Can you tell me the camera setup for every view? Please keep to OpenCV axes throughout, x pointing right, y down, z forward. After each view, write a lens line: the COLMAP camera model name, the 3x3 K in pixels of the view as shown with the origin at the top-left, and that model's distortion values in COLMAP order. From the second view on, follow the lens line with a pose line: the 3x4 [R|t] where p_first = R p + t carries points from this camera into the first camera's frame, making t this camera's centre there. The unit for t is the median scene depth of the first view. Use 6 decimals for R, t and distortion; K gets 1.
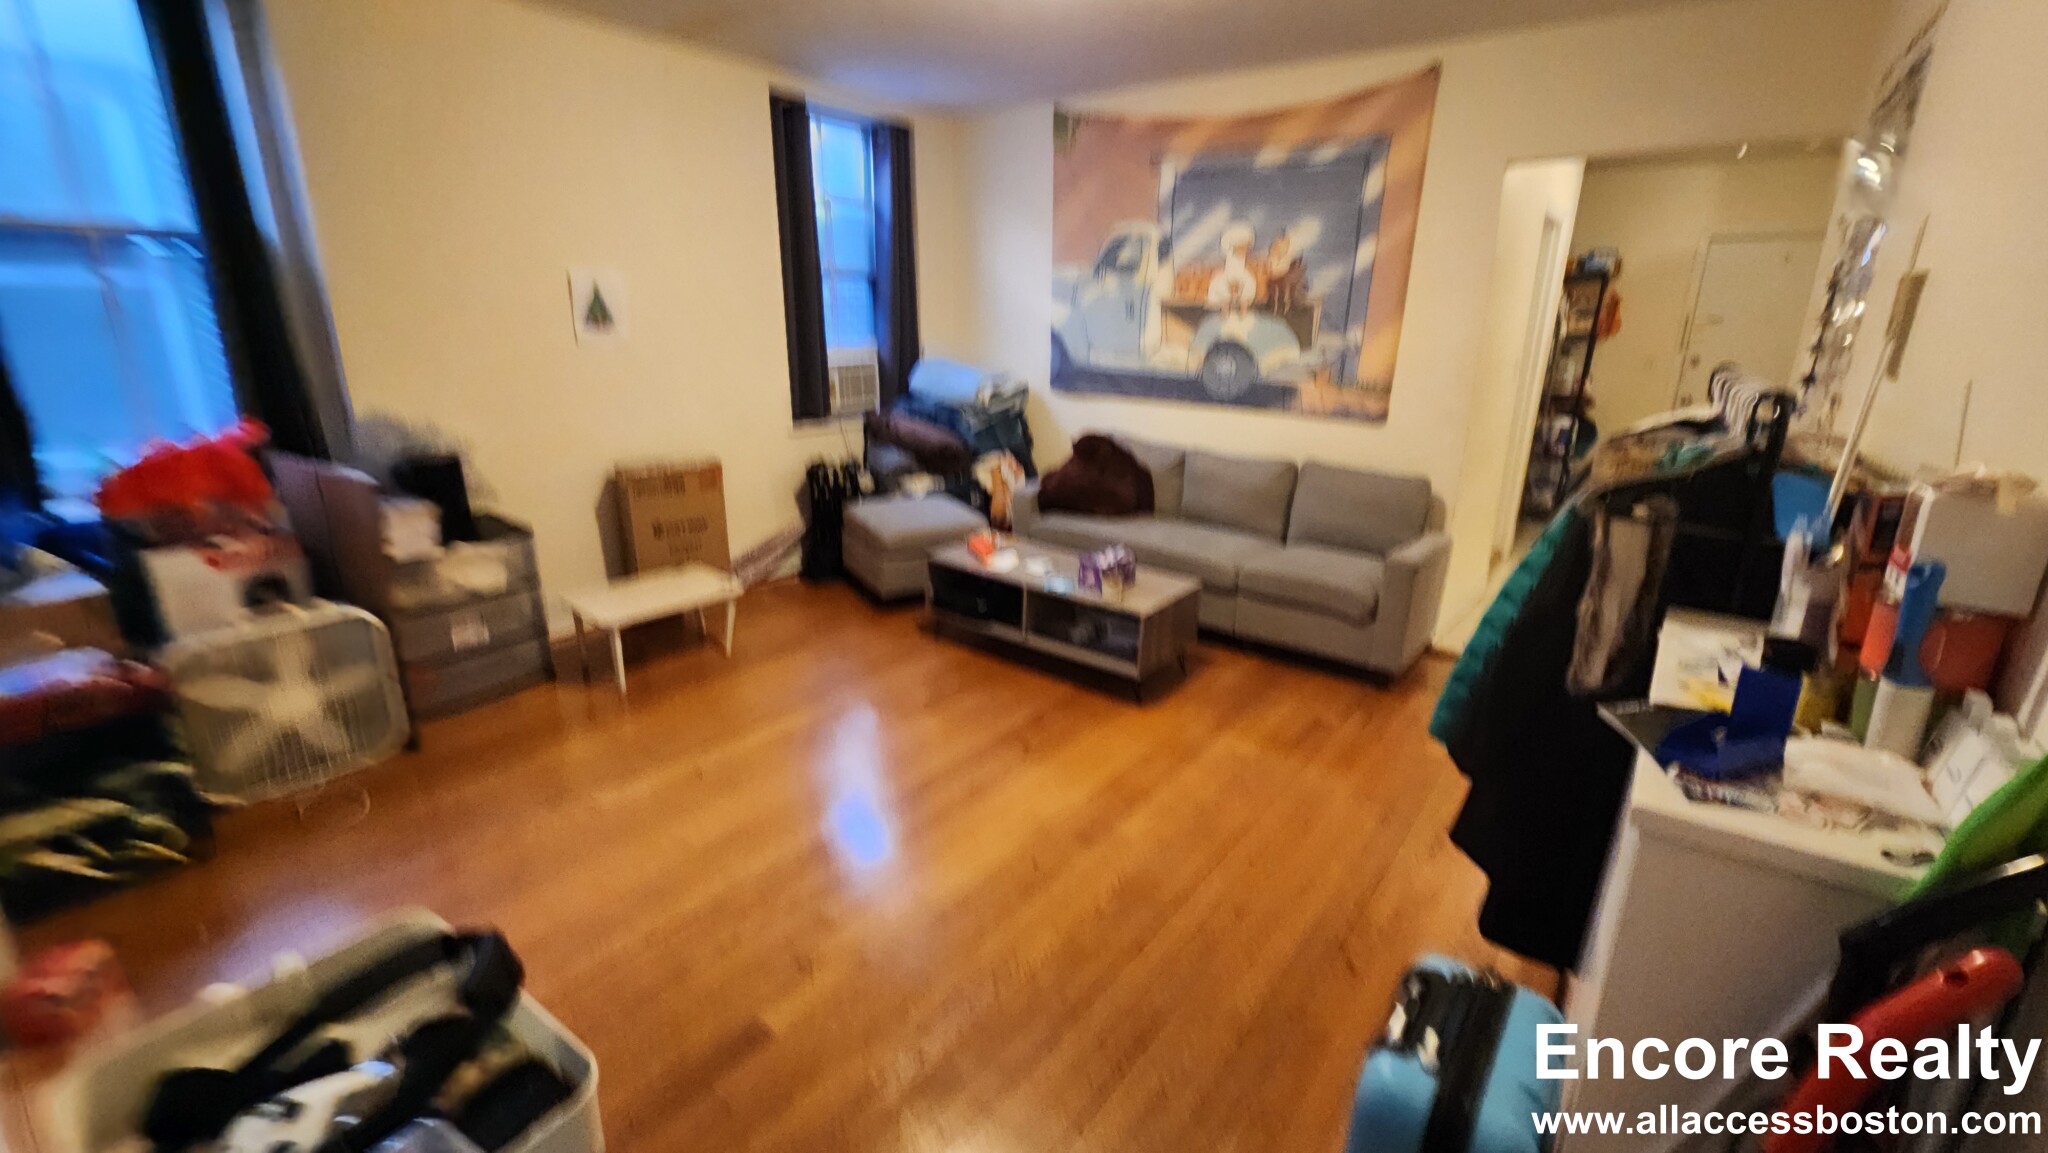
lens RADIAL K [[857.4, 0, 1029.6], [0, 857.4, 560.4], [0, 0, 1]] dist [0.000465, 0.000406]
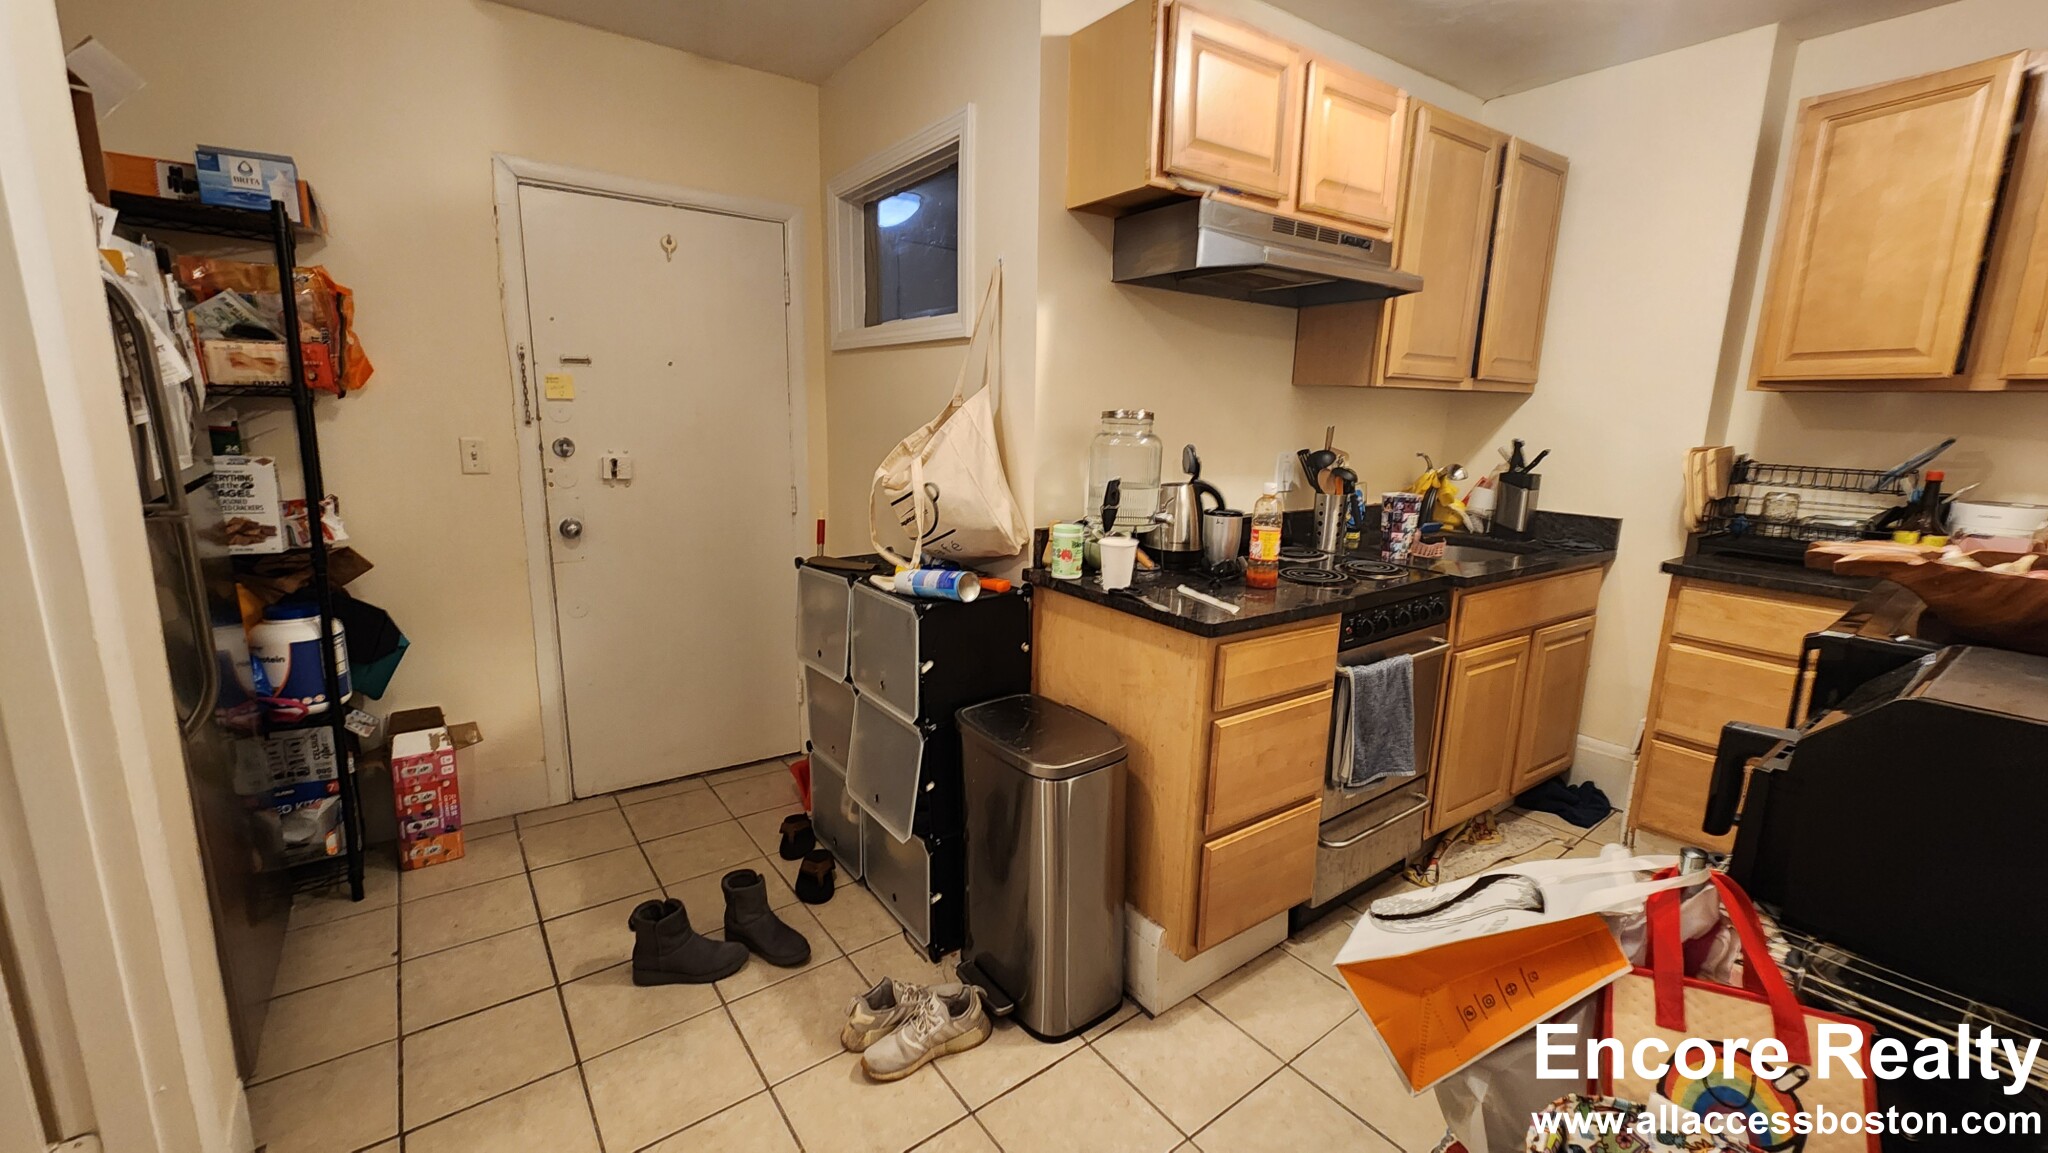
lens RADIAL K [[839.0, 0, 1044.1], [0, 839.0, 579.1], [0, 0, 1]] dist [0.000109, -0.000430]
pose [[0.288376, -0.197165, 0.936998, 0.586326], [0.240627, 0.962089, 0.128388, -0.227501], [-0.926789, 0.188443, 0.324887, 0.893233]]
